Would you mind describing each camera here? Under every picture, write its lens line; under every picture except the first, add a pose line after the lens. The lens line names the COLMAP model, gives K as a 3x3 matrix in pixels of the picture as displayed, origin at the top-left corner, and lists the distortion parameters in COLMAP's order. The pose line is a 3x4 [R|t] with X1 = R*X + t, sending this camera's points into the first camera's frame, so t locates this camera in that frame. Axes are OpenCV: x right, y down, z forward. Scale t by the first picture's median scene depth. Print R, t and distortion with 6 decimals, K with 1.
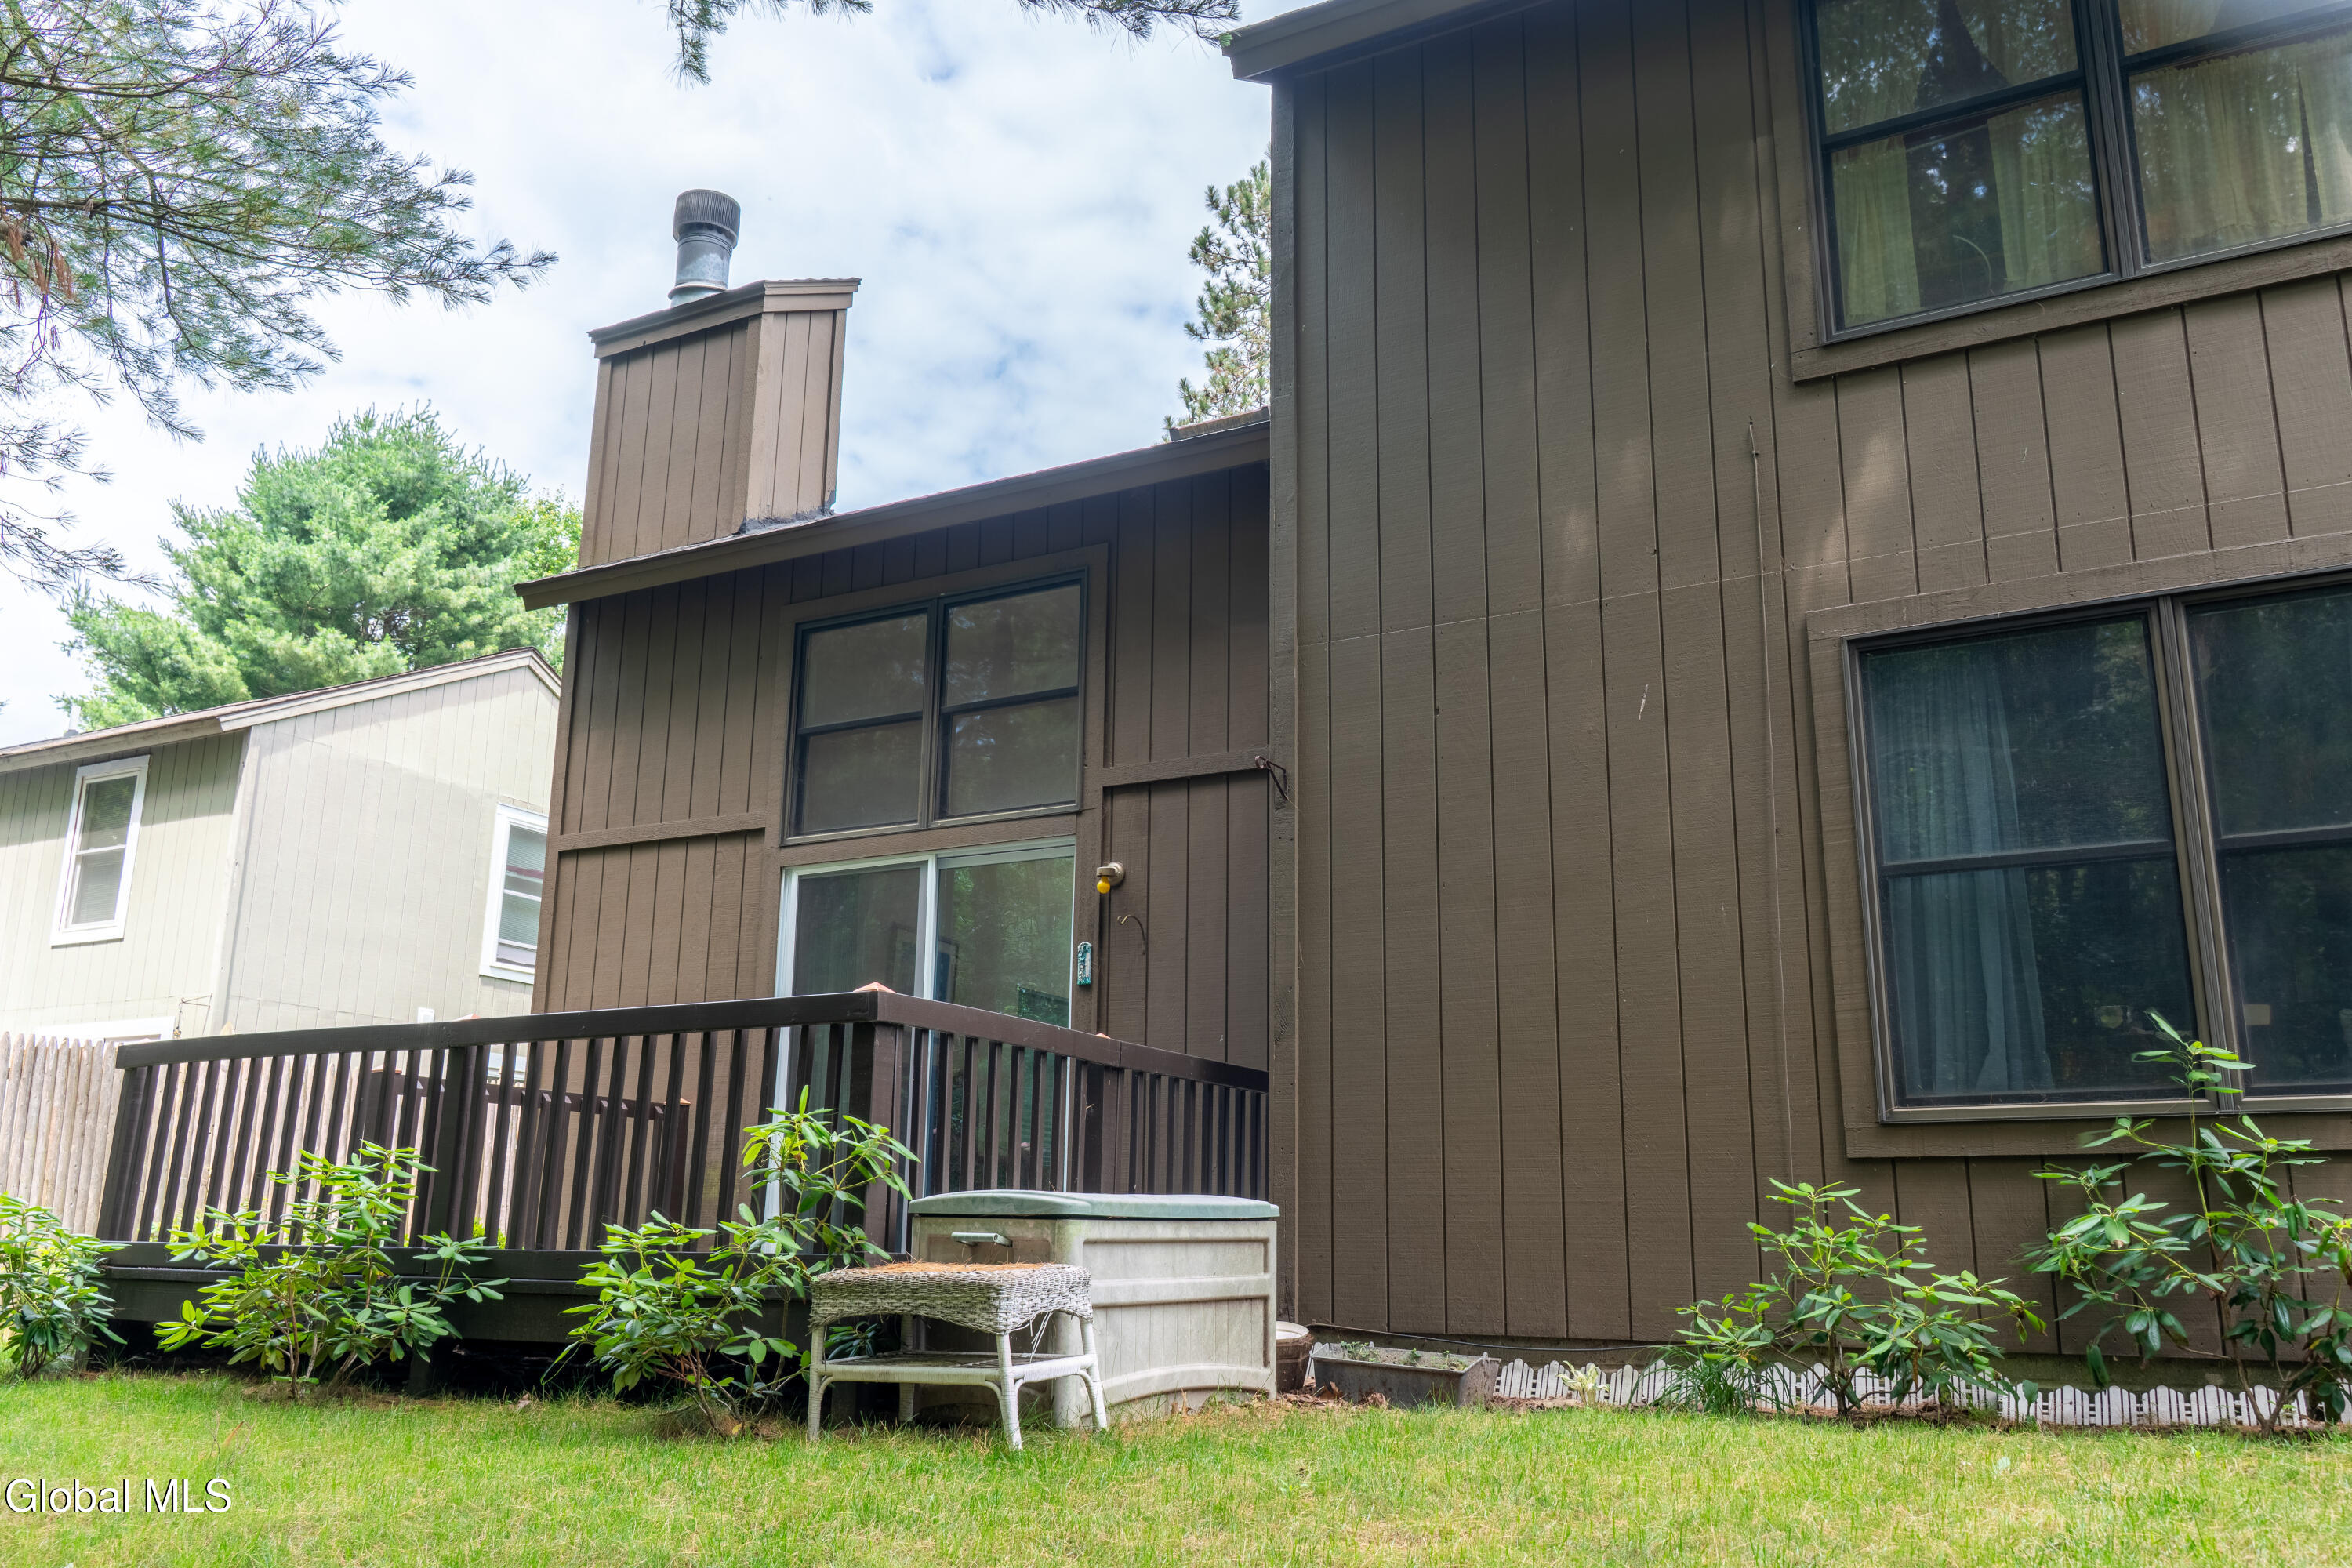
lens RADIAL K [[1820.2, 0, 1170.5], [0, 1820.2, 797.1], [0, 0, 1]] dist [-0.033758, -0.002975]
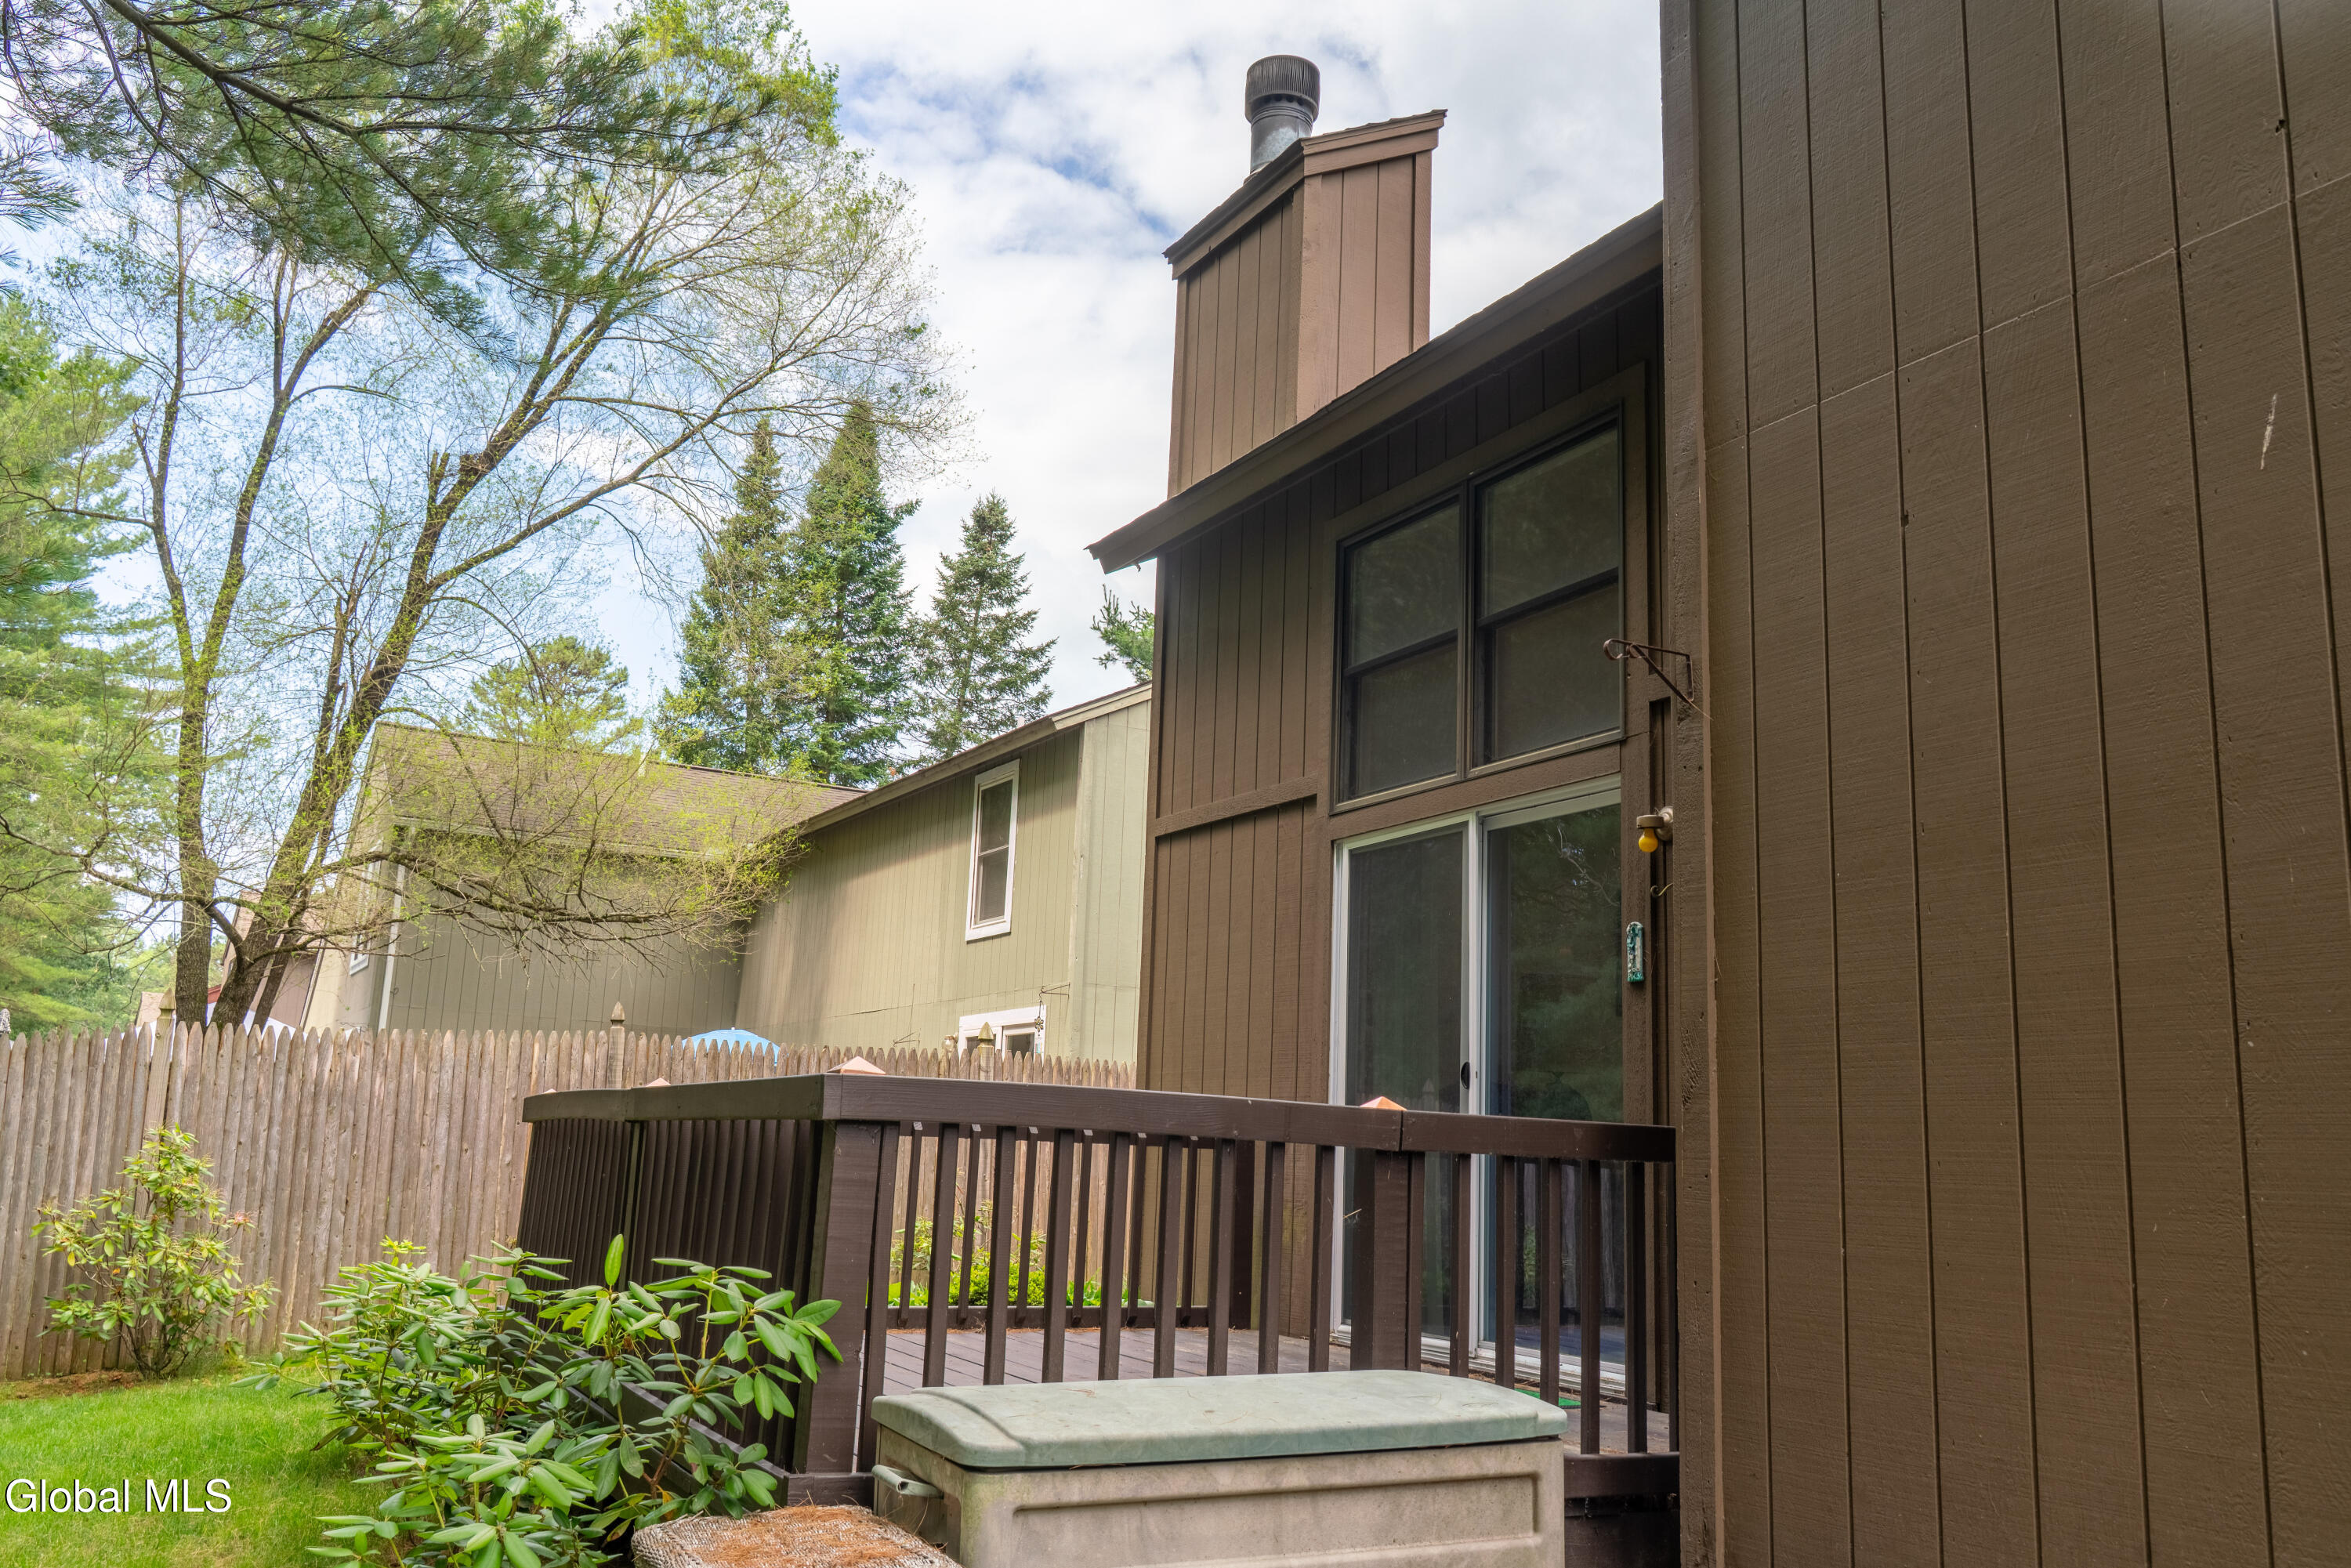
lens RADIAL K [[1842.9, 0, 1175.5], [0, 1842.9, 784.0], [0, 0, 1]] dist [-0.015211, -0.006549]
pose [[0.846572, -0.088518, -0.524862, 0.160939], [0.102236, 0.994756, -0.002864, 0.008283], [0.522363, -0.051235, 0.851183, 0.257562]]
